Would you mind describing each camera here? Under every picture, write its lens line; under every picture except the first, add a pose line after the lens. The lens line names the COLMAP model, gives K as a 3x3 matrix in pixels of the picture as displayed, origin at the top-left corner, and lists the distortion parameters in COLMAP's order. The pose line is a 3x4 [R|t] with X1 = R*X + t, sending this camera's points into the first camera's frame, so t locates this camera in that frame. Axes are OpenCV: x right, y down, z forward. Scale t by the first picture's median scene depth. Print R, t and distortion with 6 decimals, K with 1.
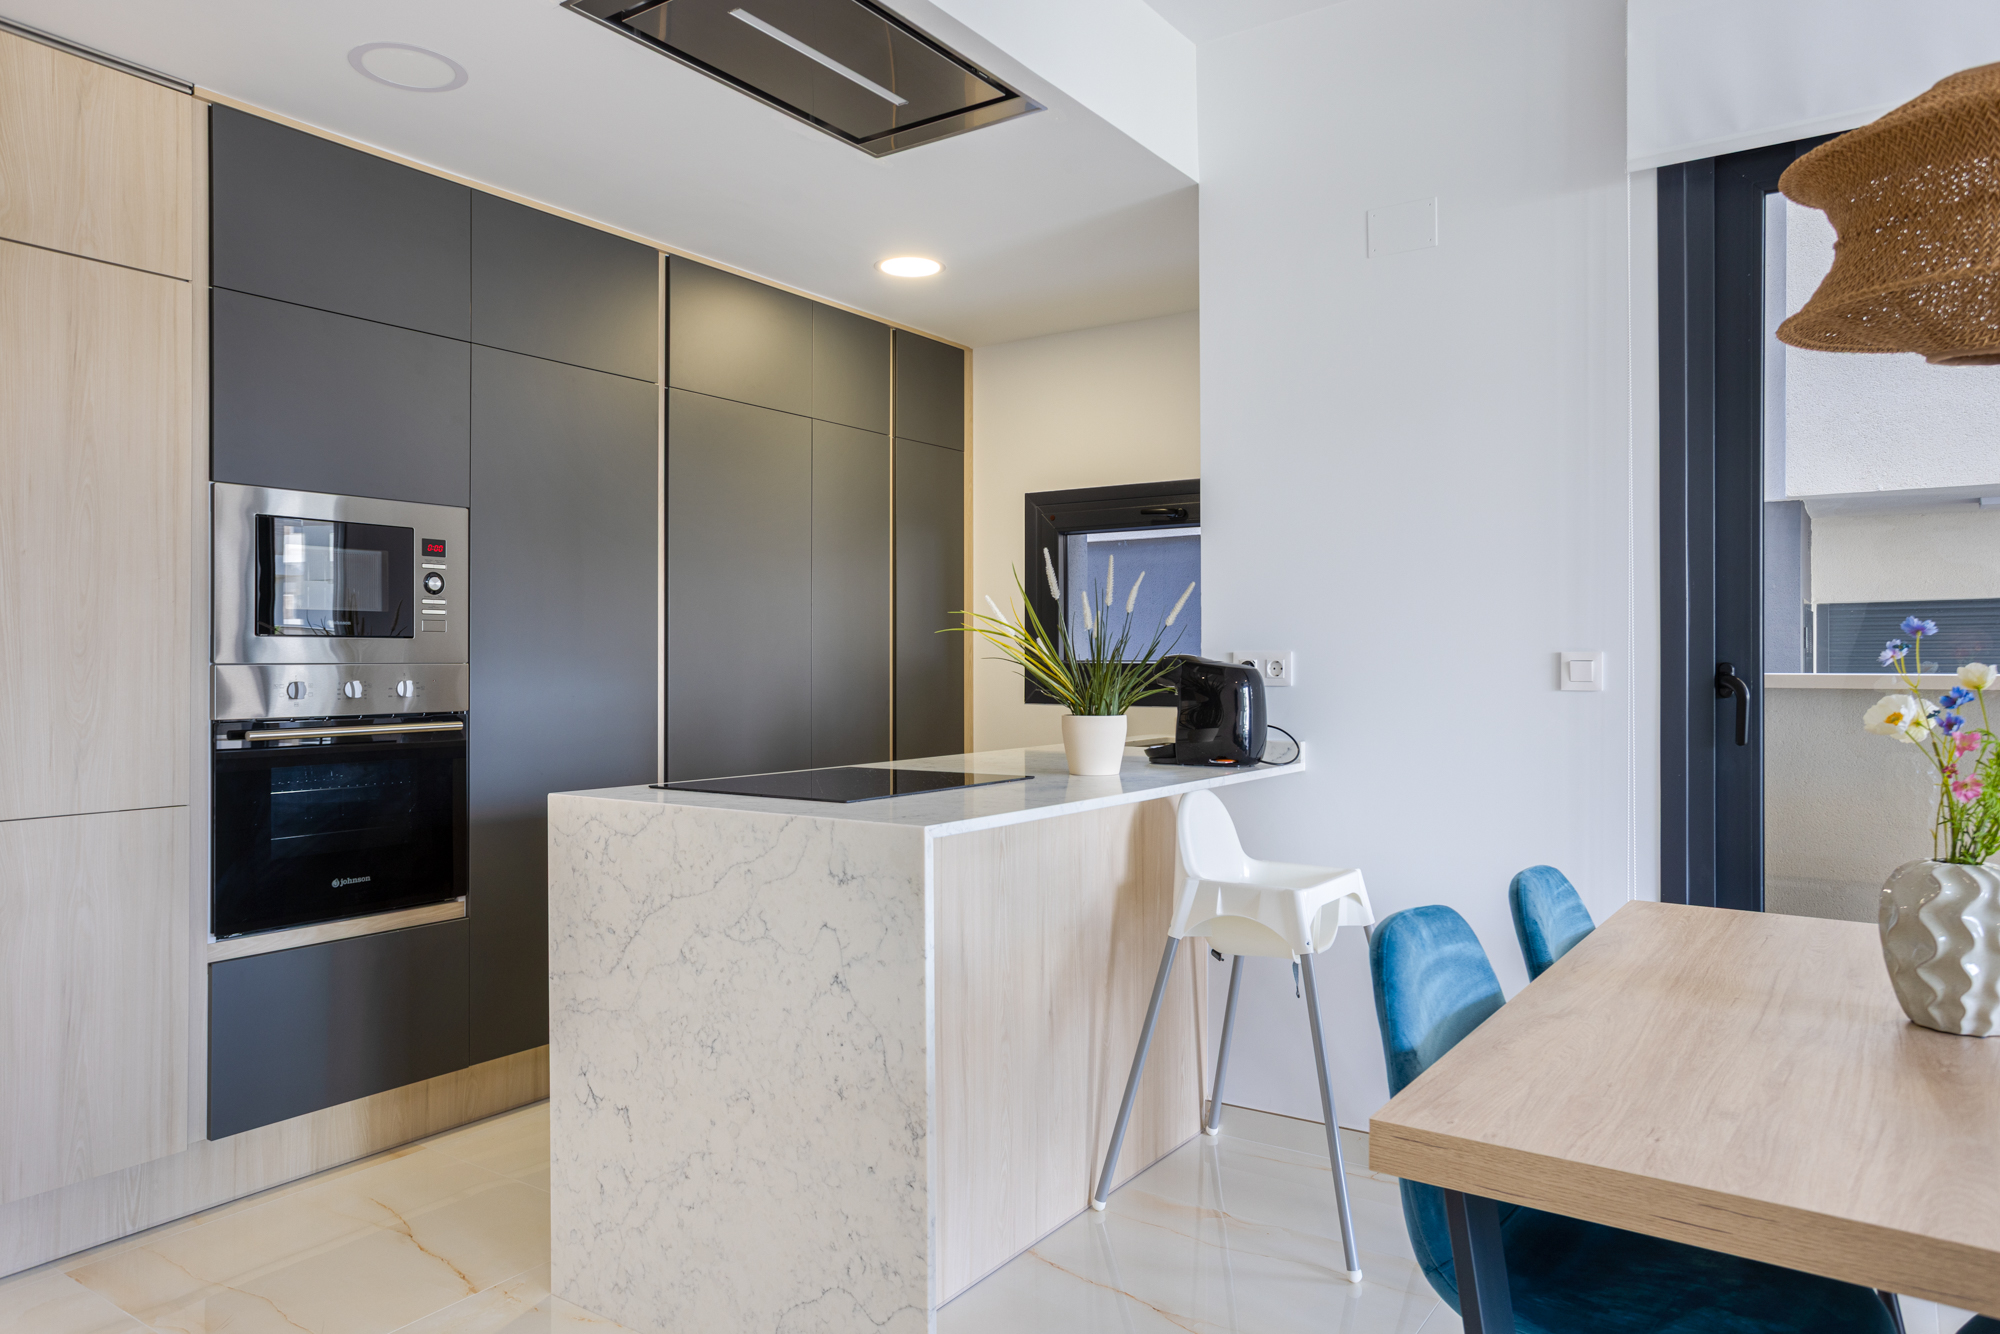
lens RADIAL K [[1305.0, 0, 1020.0], [0, 1305.0, 654.4], [0, 0, 1]] dist [-0.025169, 0.035968]
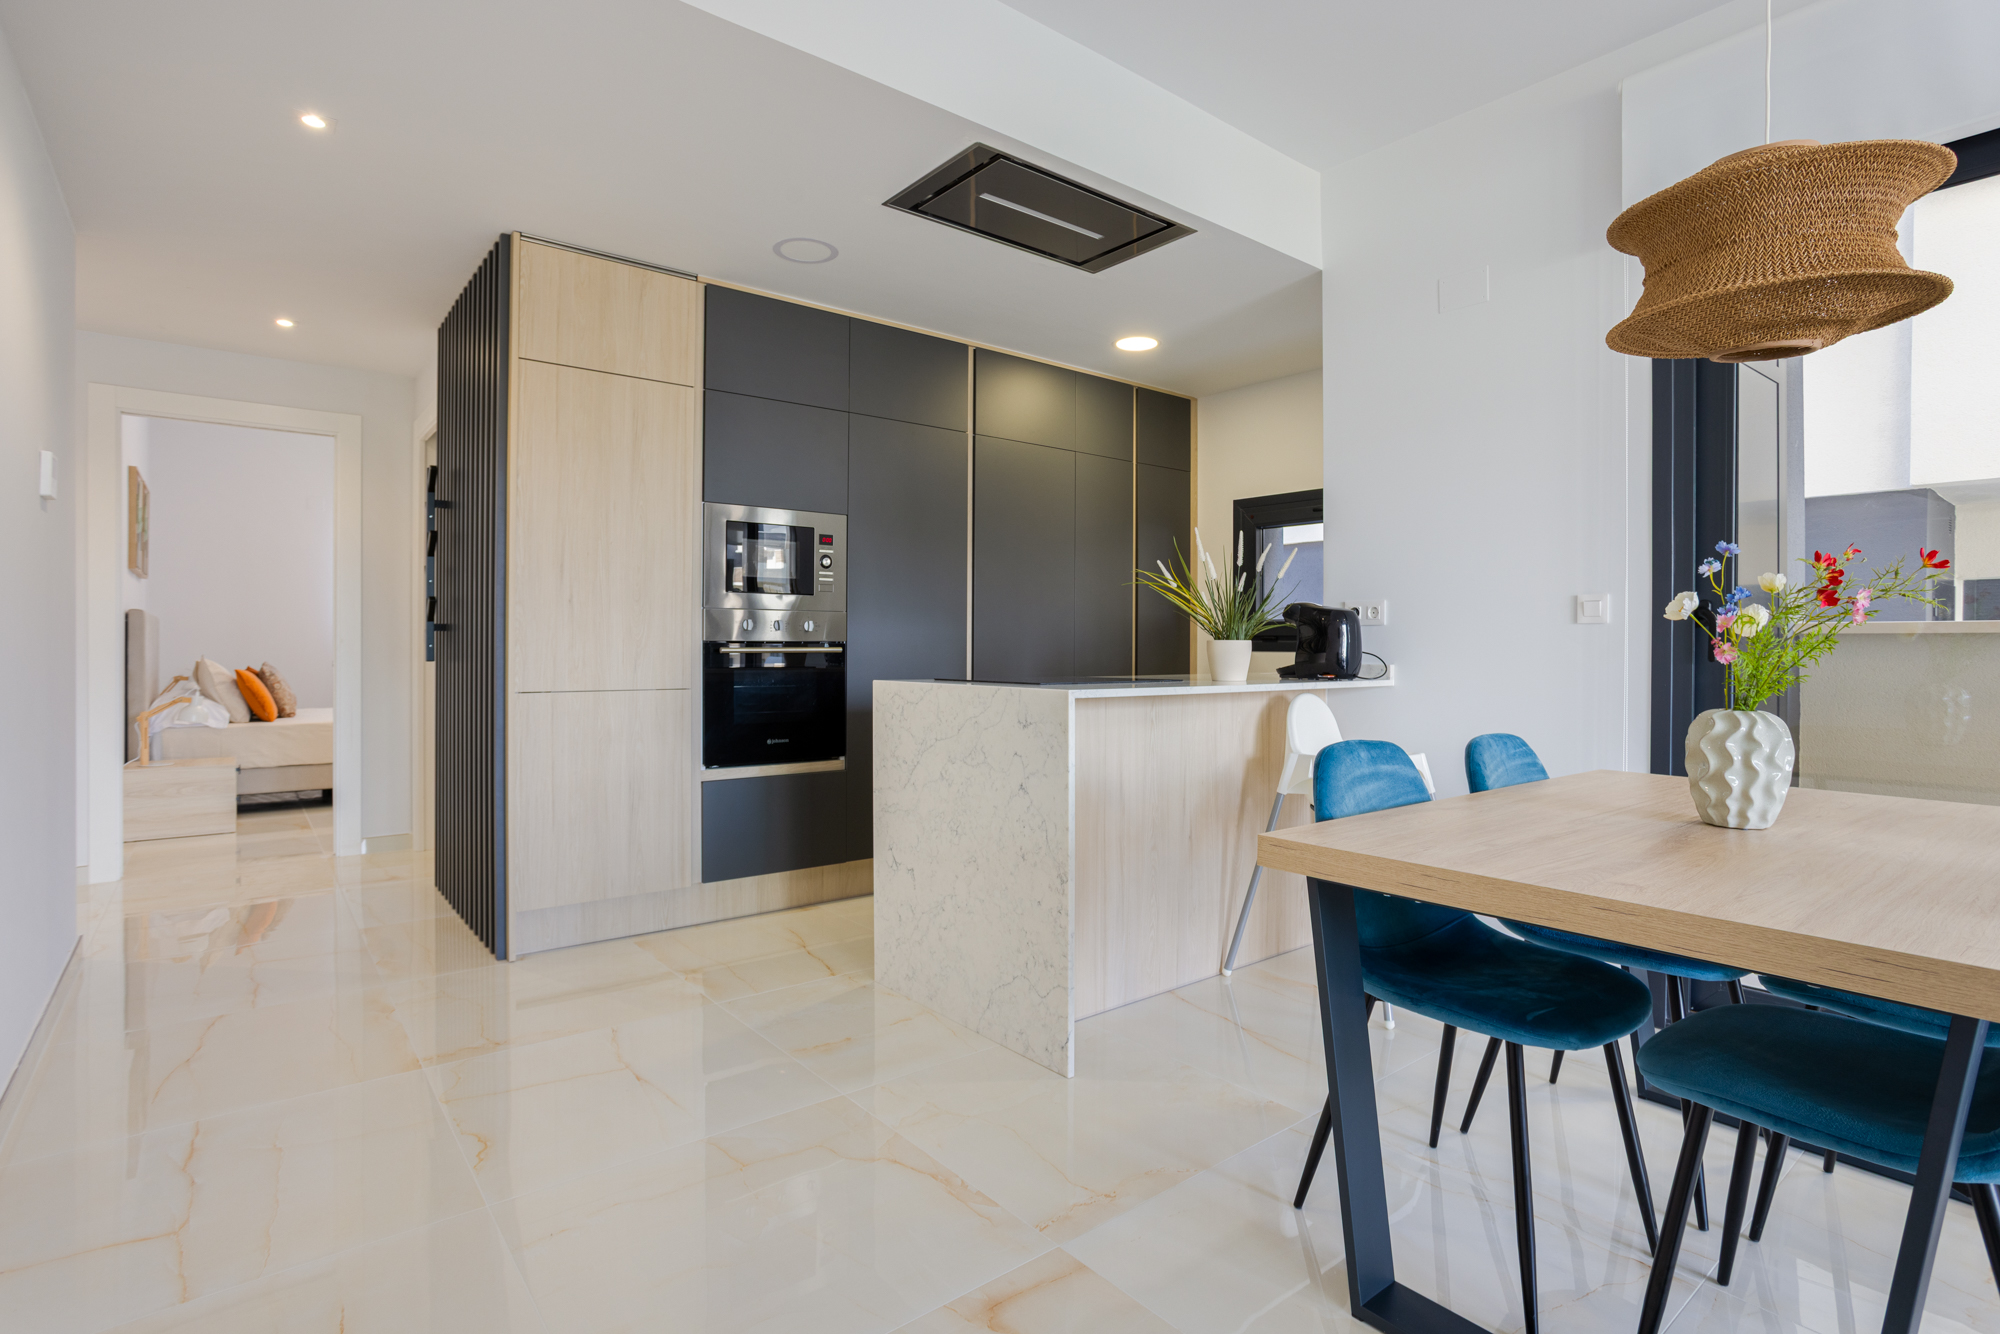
lens RADIAL K [[992.7, 0, 1019.4], [0, 992.7, 647.5], [0, 0, 1]] dist [-0.050530, 0.028317]
pose [[0.959248, 0.006209, -0.282498, 0.151343], [-0.004424, 0.999966, 0.006954, 0.049309], [0.282532, -0.005421, 0.959243, -0.138404]]
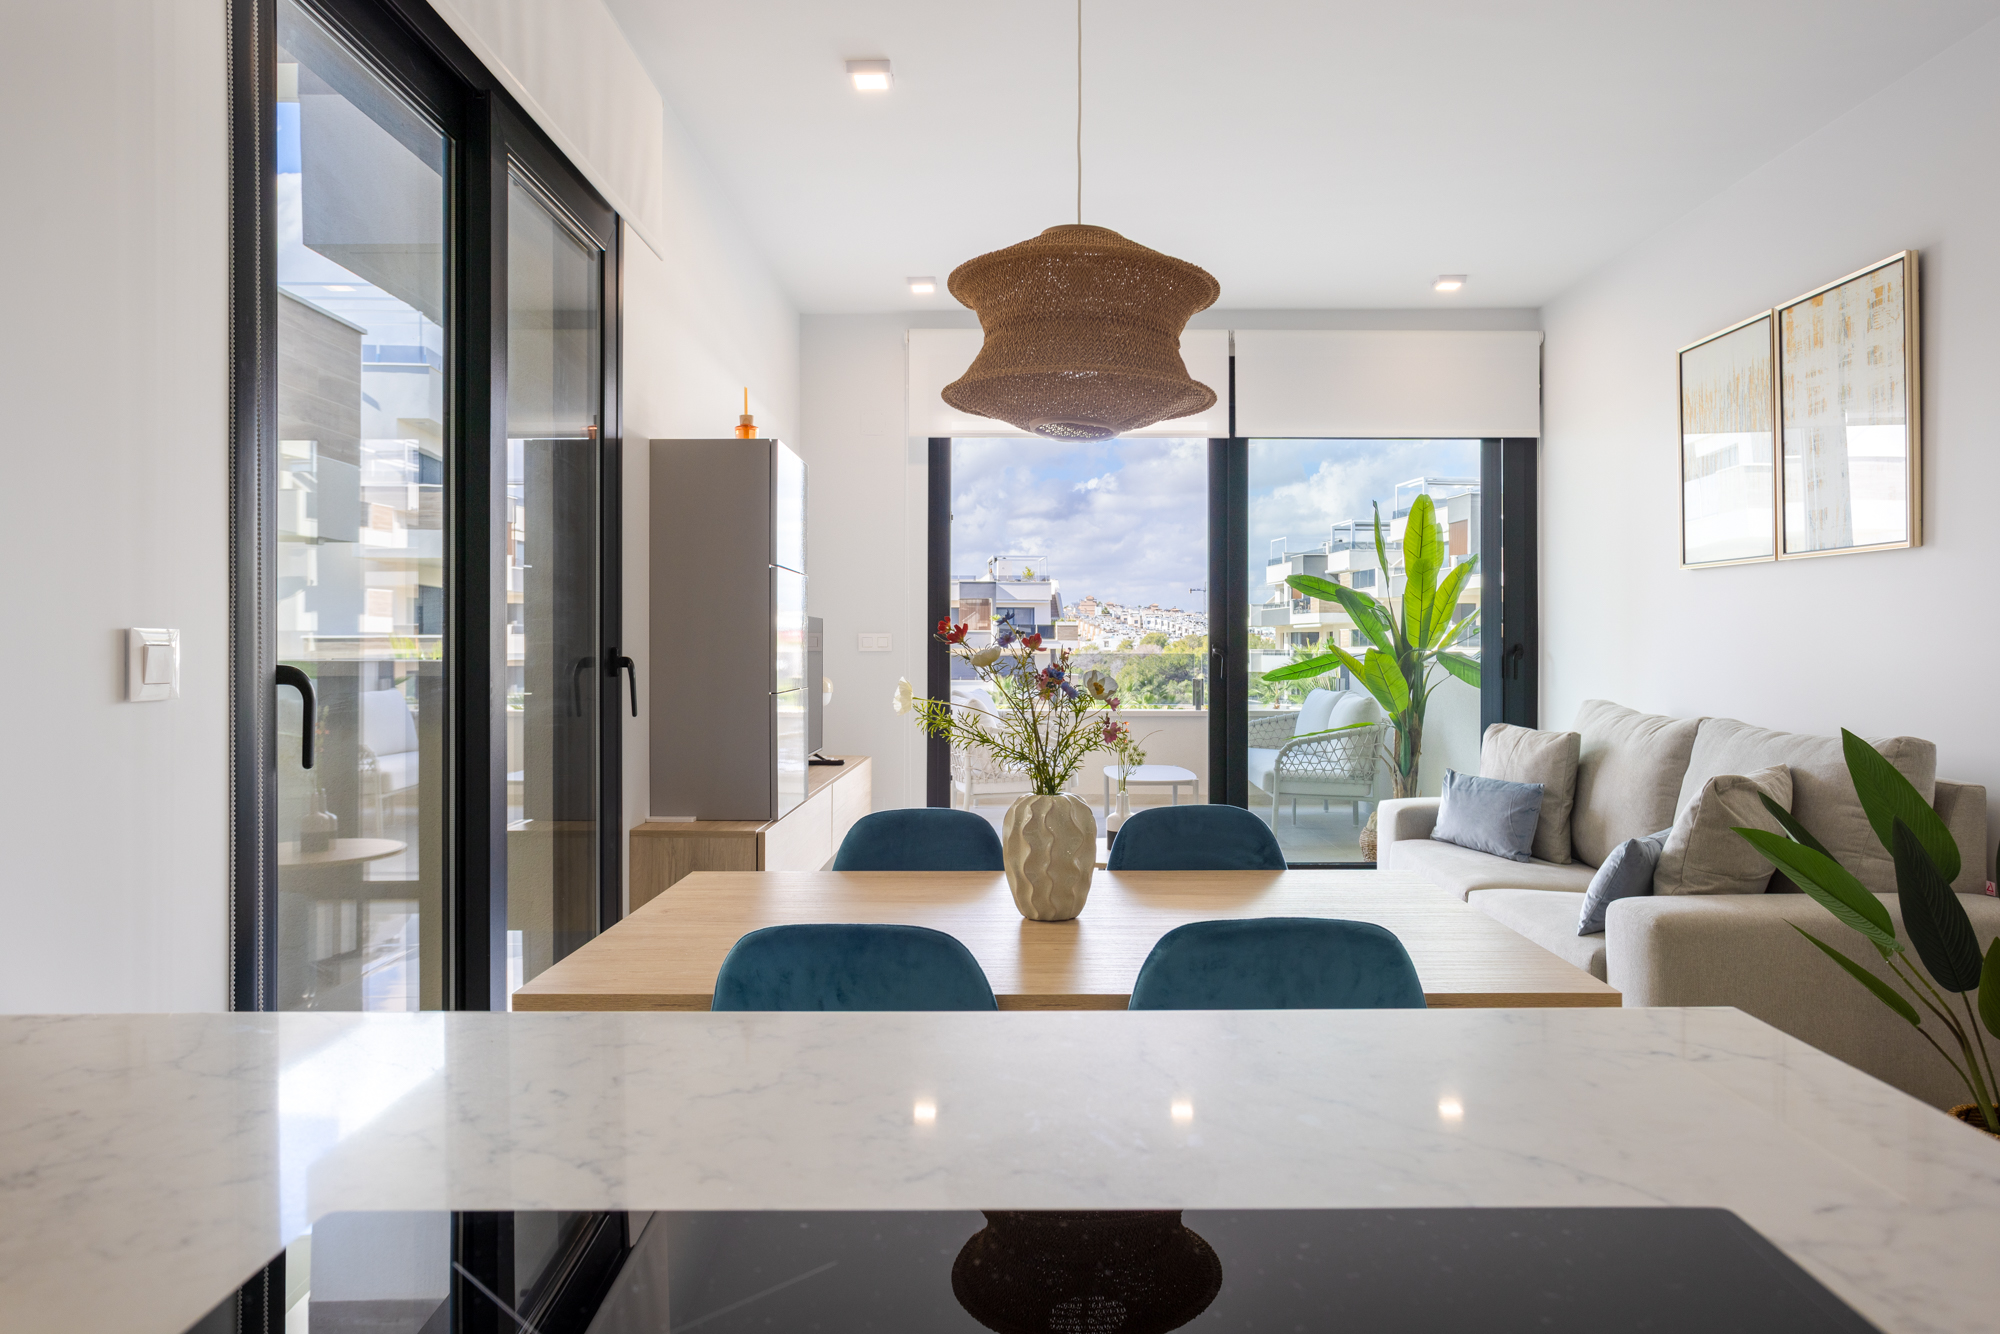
lens RADIAL K [[1305.0, 0, 1018.9], [0, 1305.0, 643.5], [0, 0, 1]] dist [-0.025169, 0.035968]
pose [[-0.564009, 0.002775, 0.825764, -0.220608], [-0.001753, 0.999988, -0.004558, 0.006067], [-0.825767, -0.004018, -0.563997, 1.020066]]
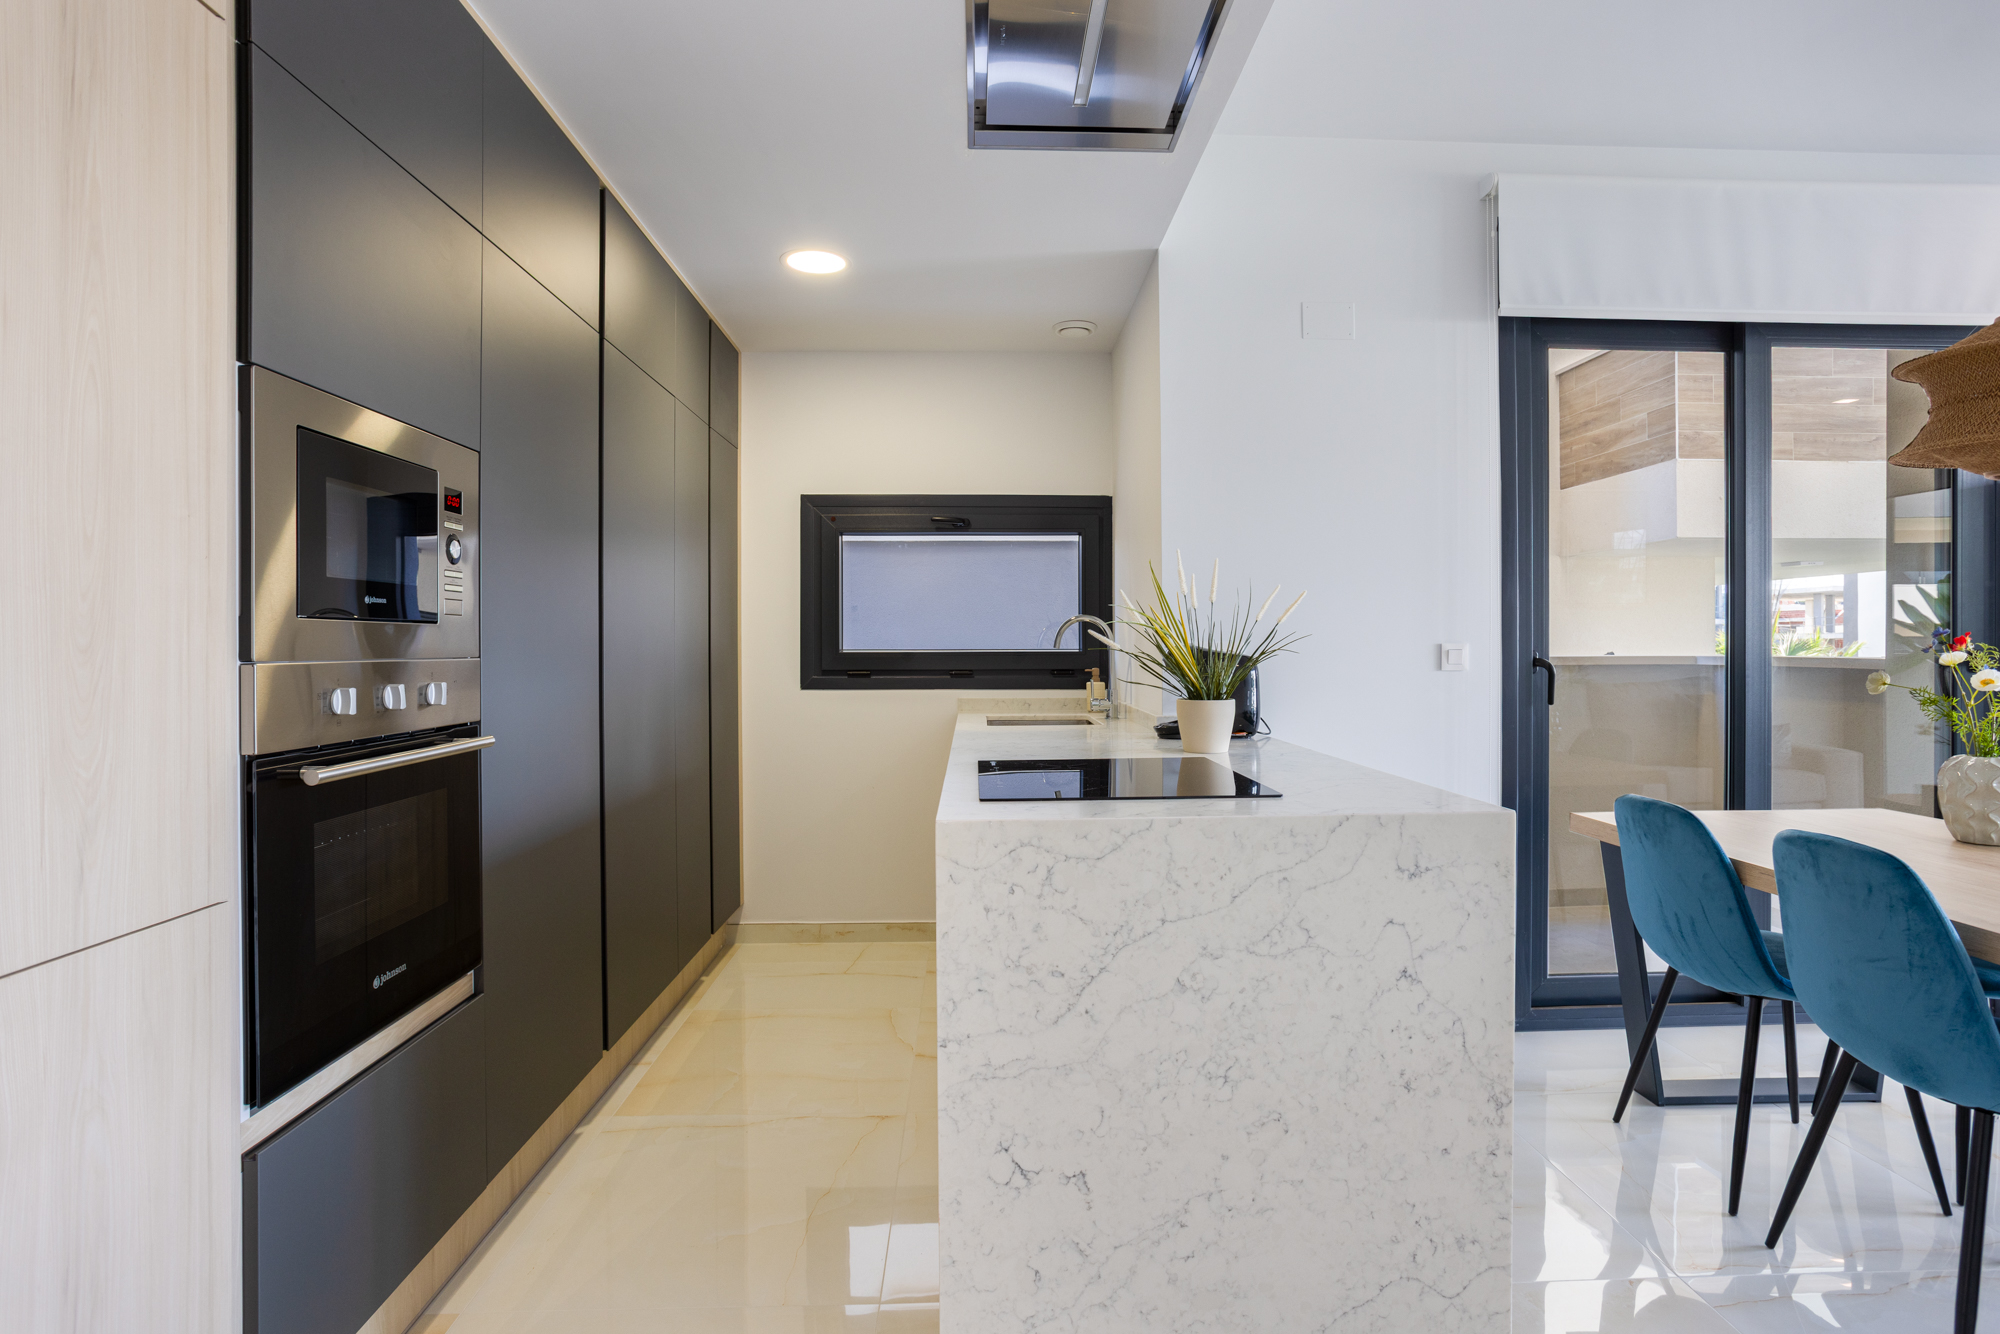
lens RADIAL K [[992.7, 0, 1012.2], [0, 992.7, 649.1], [0, 0, 1]] dist [-0.050530, 0.028317]
pose [[0.803898, -0.003634, 0.594756, -0.609515], [-0.000516, 0.999977, 0.006807, -0.002768], [-0.594767, -0.005779, 0.803877, 0.425261]]
